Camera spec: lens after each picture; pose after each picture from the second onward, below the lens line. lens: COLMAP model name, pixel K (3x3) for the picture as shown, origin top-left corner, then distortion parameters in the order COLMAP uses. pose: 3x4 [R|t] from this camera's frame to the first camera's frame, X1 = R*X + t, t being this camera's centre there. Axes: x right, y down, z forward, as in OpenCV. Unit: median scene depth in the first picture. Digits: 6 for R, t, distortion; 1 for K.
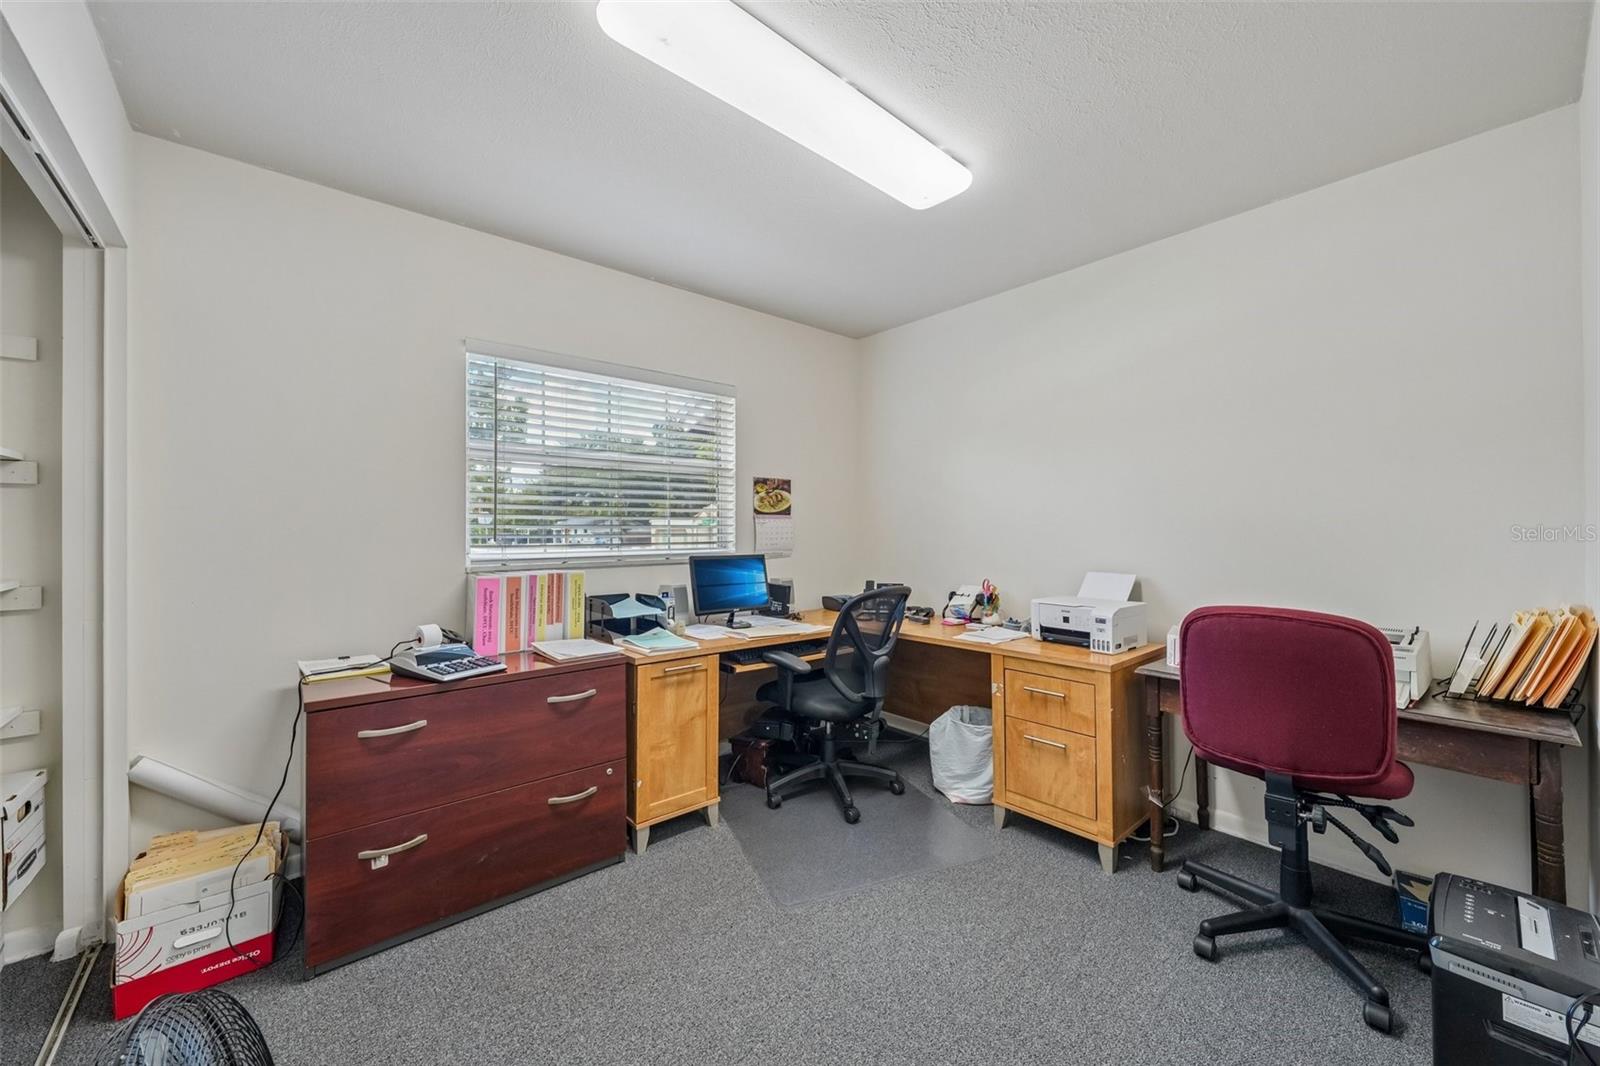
lens RADIAL K [[606.4, 0, 802.2], [0, 606.4, 531.9], [0, 0, 1]] dist [-0.001070, -0.000029]
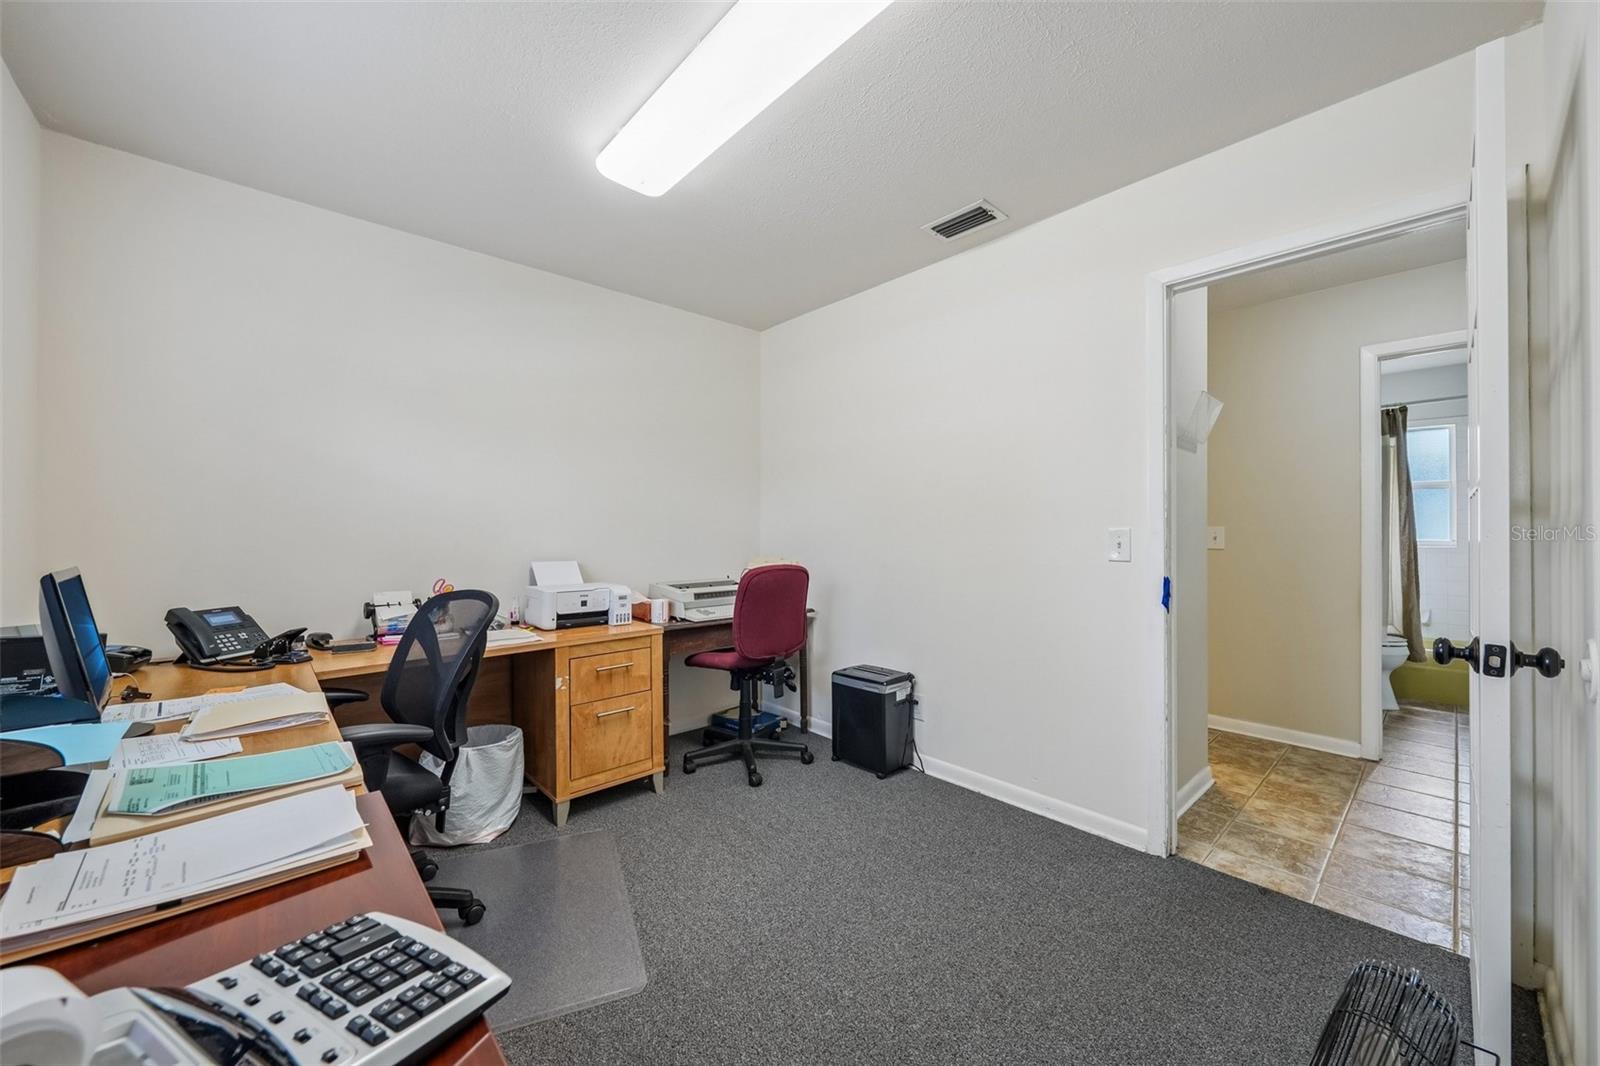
lens RADIAL K [[606.4, 0, 796.1], [0, 606.4, 530.4], [0, 0, 1]] dist [-0.001070, -0.000029]
pose [[-0.013437, 0.005652, 0.999894, -0.691534], [0.011822, 0.999915, -0.005493, 0.025469], [-0.999840, 0.011747, -0.013502, 0.665015]]
